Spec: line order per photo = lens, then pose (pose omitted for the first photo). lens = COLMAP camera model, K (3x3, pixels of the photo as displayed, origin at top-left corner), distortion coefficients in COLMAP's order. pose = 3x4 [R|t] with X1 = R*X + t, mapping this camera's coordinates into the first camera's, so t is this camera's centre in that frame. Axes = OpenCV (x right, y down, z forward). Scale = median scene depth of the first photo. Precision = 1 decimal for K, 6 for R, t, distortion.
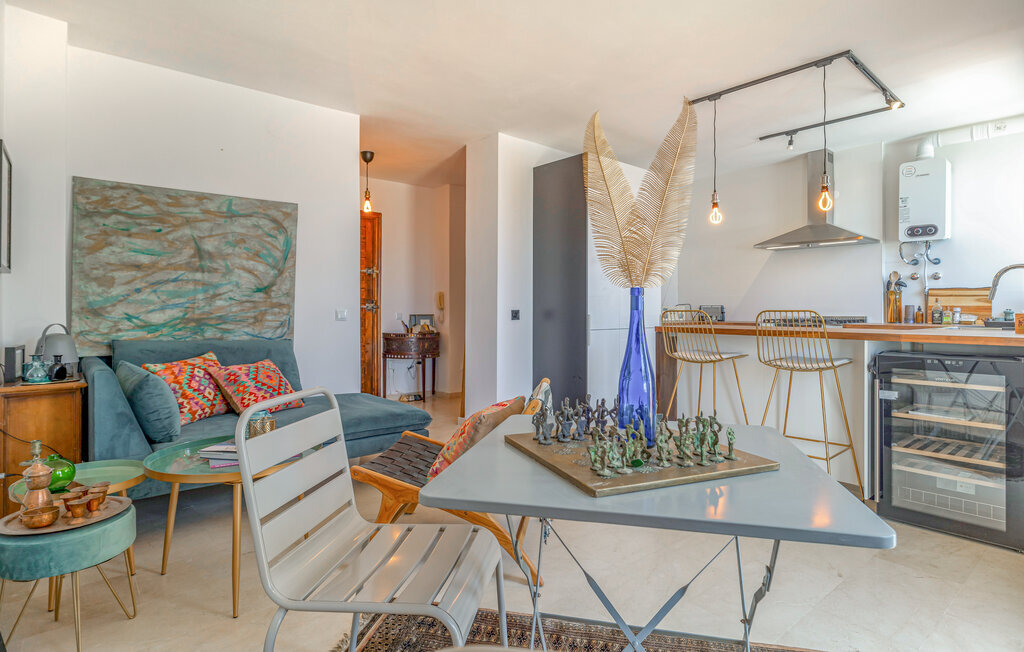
lens RADIAL K [[540.1, 0, 513.0], [0, 540.1, 310.1], [0, 0, 1]] dist [-0.000088, -0.000545]
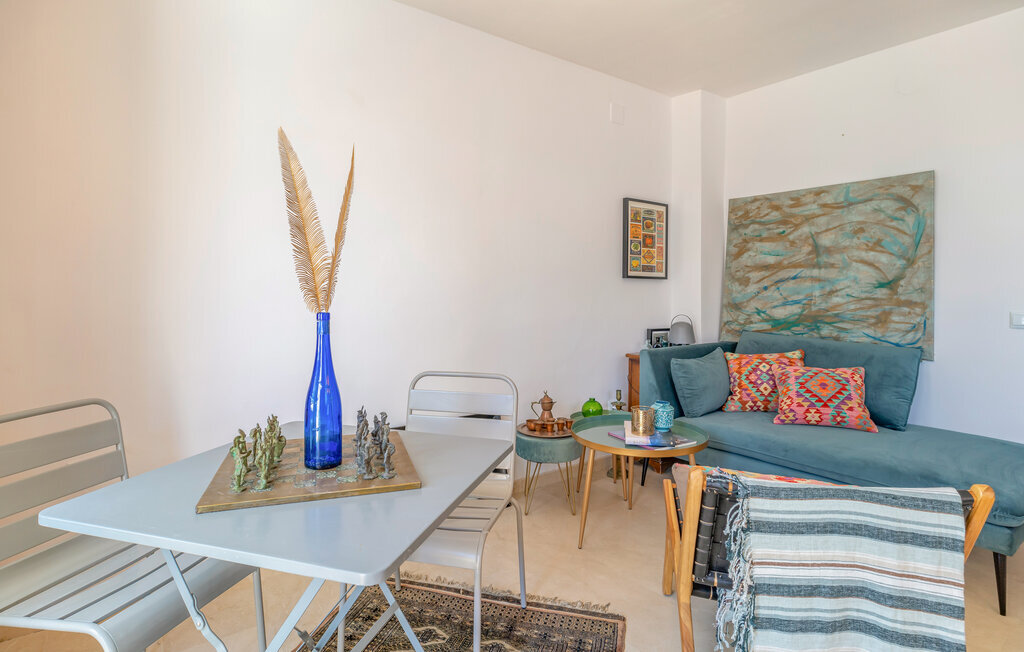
lens RADIAL K [[540.6, 0, 499.4], [0, 540.6, 282.2], [0, 0, 1]] dist [-0.000126, 0.000283]
pose [[-0.076185, -0.011748, -0.997024, 0.478218], [-0.004173, 0.999926, -0.011464, -0.033573], [0.997085, 0.003287, -0.076228, 0.532019]]
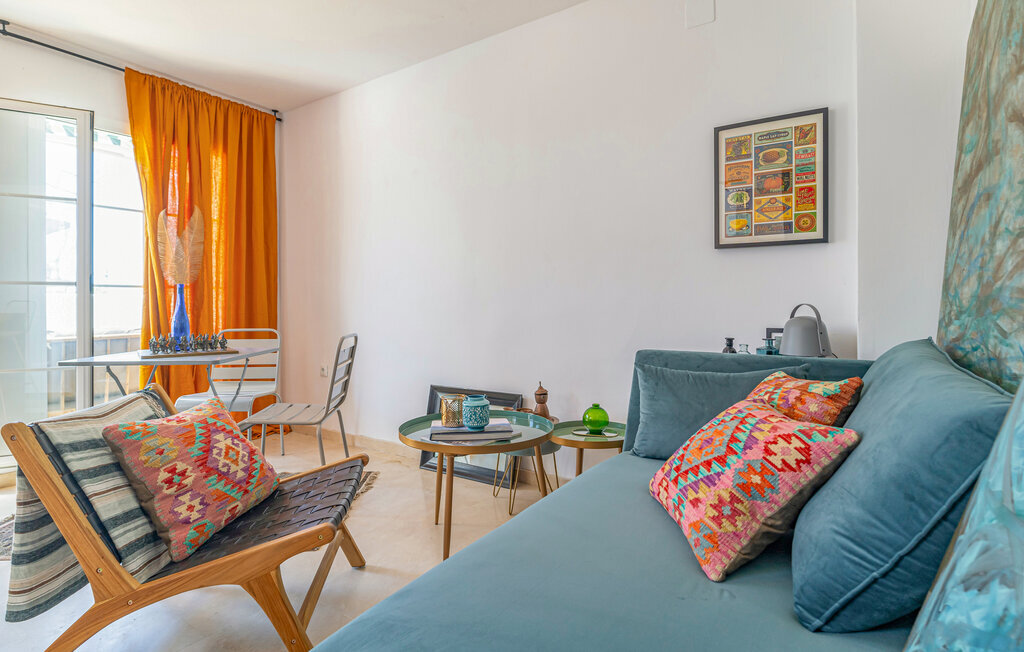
lens RADIAL K [[515.4, 0, 511.1], [0, 515.4, 302.7], [0, 0, 1]] dist [0.000300, -0.000065]
pose [[-0.963000, 0.002377, -0.269490, -0.196839], [0.002247, 0.999997, 0.000791, 0.017591], [0.269491, 0.000156, -0.963003, 1.317382]]
